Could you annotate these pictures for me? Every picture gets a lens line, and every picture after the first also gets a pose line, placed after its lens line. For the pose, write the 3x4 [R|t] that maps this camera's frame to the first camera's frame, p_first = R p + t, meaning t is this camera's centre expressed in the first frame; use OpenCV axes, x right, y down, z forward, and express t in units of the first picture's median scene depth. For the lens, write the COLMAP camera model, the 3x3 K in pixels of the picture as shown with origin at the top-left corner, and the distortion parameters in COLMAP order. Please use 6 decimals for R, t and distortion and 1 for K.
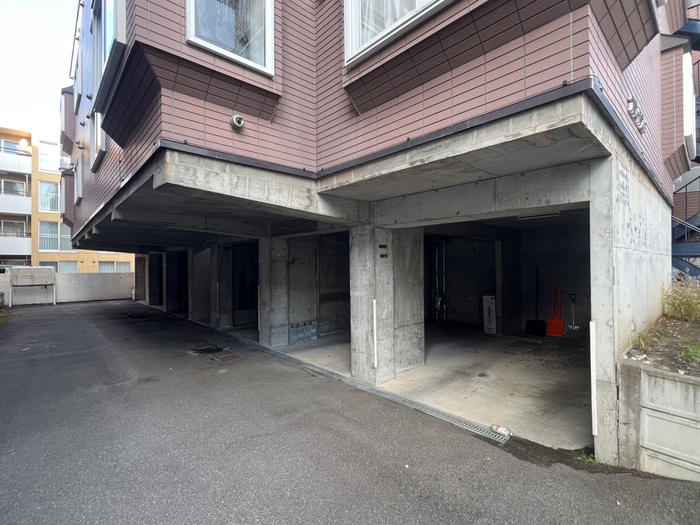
lens RADIAL K [[333.2, 0, 350.0], [0, 333.2, 262.5], [0, 0, 1]] dist [-0.004351, 0.001103]
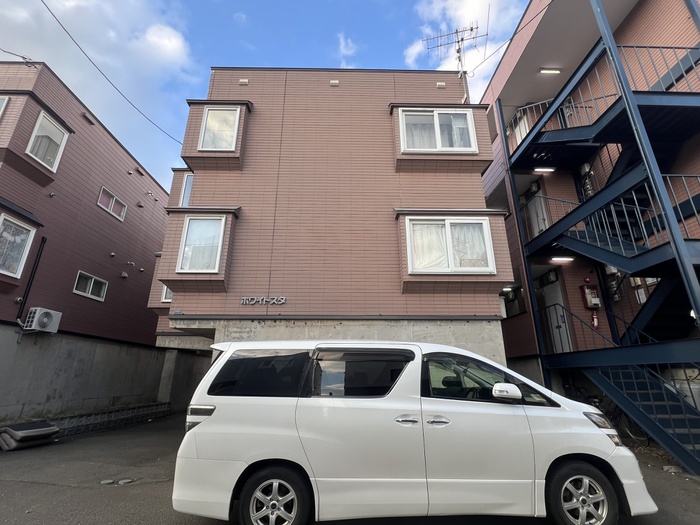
lens RADIAL K [[333.2, 0, 350.0], [0, 333.2, 262.5], [0, 0, 1]] dist [-0.004351, 0.001103]
pose [[0.751283, -0.204575, -0.627473, 0.761405], [-0.000400, 0.950604, -0.310405, -0.006627], [0.659980, 0.233453, 0.714091, -0.047265]]
